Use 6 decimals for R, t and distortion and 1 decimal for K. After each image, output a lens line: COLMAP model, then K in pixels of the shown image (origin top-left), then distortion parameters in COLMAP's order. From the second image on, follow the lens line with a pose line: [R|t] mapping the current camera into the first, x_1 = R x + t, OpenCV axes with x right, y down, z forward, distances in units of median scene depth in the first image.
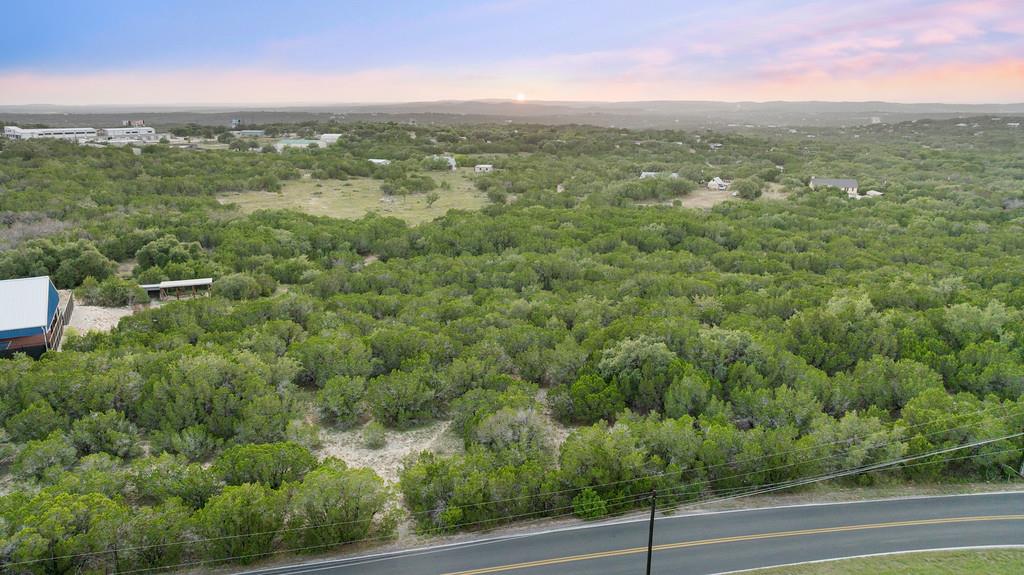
lens RADIAL K [[725.4, 0, 498.6], [0, 725.4, 292.2], [0, 0, 1]] dist [-0.008774, -0.000482]
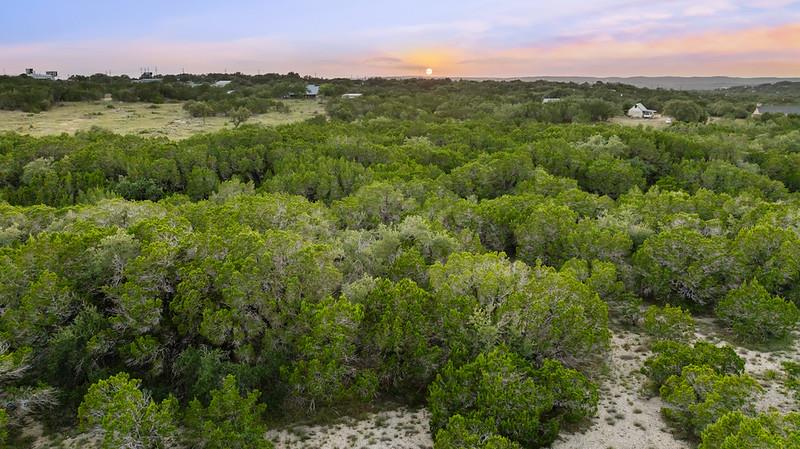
lens RADIAL K [[574.6, 0, 400.0], [0, 574.6, 224.5], [0, 0, 1]] dist [-0.001667, 0.001103]
pose [[0.999729, 0.003711, -0.023003, 0.060910], [-0.003940, 0.999943, -0.009929, -0.021066], [0.022965, 0.010017, 0.999686, 0.403910]]
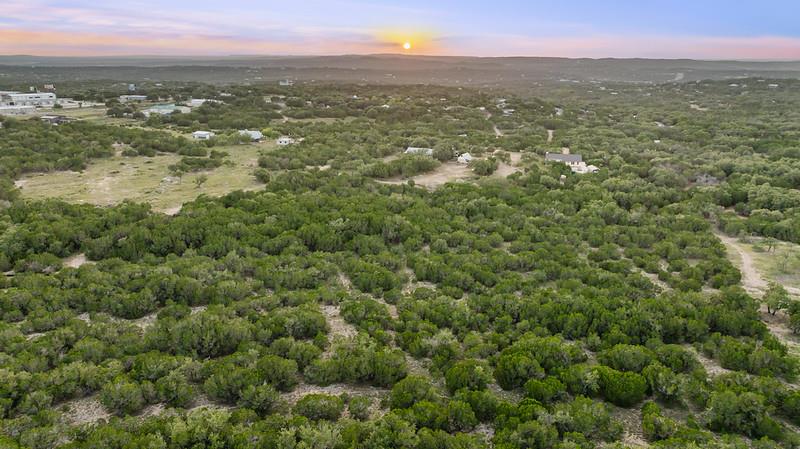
lens RADIAL K [[568.1, 0, 400.0], [0, 568.1, 224.5], [0, 0, 1]] dist [-0.010488, 0.004206]
pose [[0.999914, 0.004088, 0.012434, 0.195532], [-0.004495, 0.999448, 0.032910, -0.075910], [-0.012293, -0.032963, 0.999381, 0.045823]]
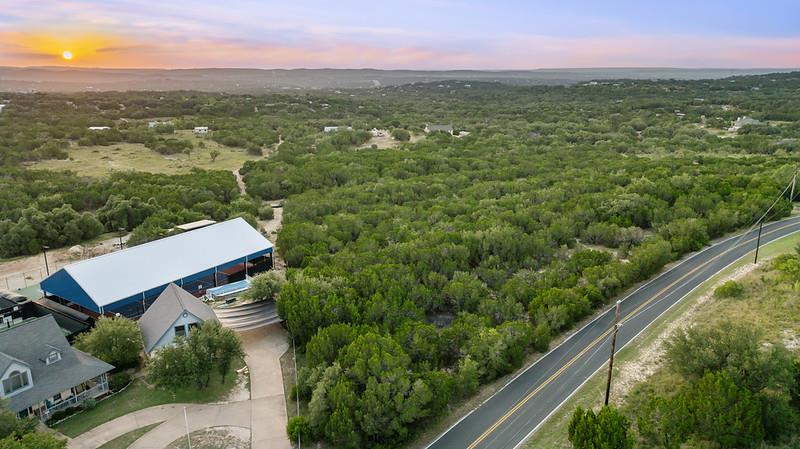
lens RADIAL K [[574.6, 0, 400.0], [0, 574.6, 224.5], [0, 0, 1]] dist [-0.001667, 0.001103]
pose [[0.863423, -0.130630, 0.487274, -0.280154], [0.126809, 0.991080, 0.040995, -0.003925], [-0.488283, 0.026395, 0.872286, -0.057062]]
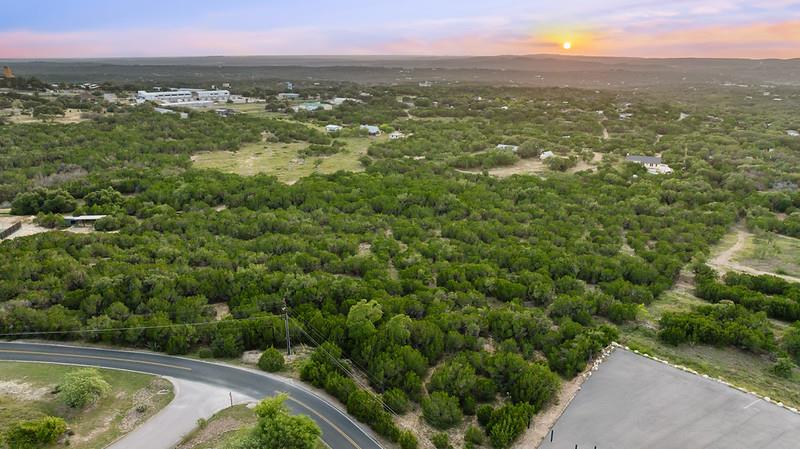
lens RADIAL K [[568.1, 0, 400.0], [0, 568.1, 224.5], [0, 0, 1]] dist [-0.010488, 0.004206]
pose [[0.968343, 0.077785, -0.237194, 0.321469], [-0.069788, 0.996680, 0.041942, -0.051309], [0.239669, -0.024061, 0.970556, -0.114070]]
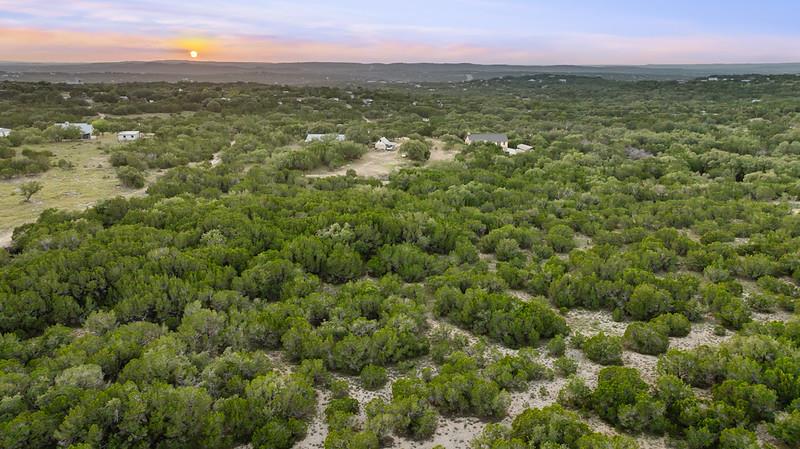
lens RADIAL K [[568.1, 0, 400.0], [0, 568.1, 224.5], [0, 0, 1]] dist [-0.010488, 0.004206]
pose [[0.935879, -0.090937, 0.340382, 0.052124], [0.083905, 0.995846, 0.035356, -0.071434], [-0.342184, -0.004529, 0.939622, 0.285923]]
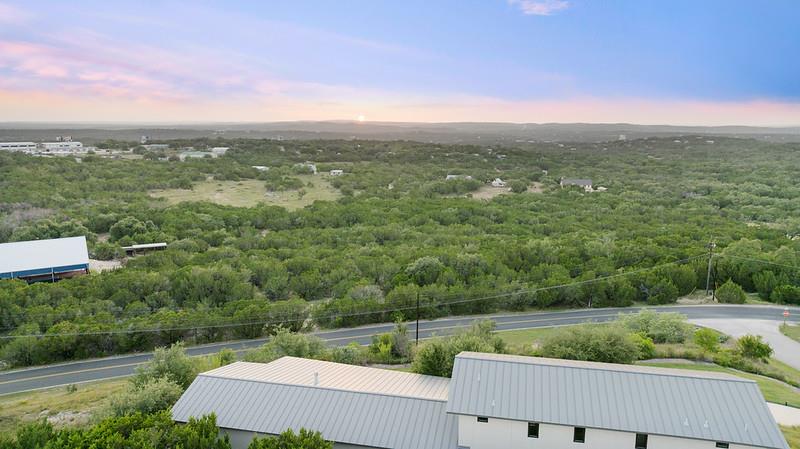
lens RADIAL K [[568.1, 0, 400.0], [0, 568.1, 224.5], [0, 0, 1]] dist [-0.010488, 0.004206]
pose [[0.995378, -0.010337, 0.095477, -0.005205], [0.017777, 0.996841, -0.077403, 0.020564], [-0.094375, 0.078743, 0.992418, -0.117888]]
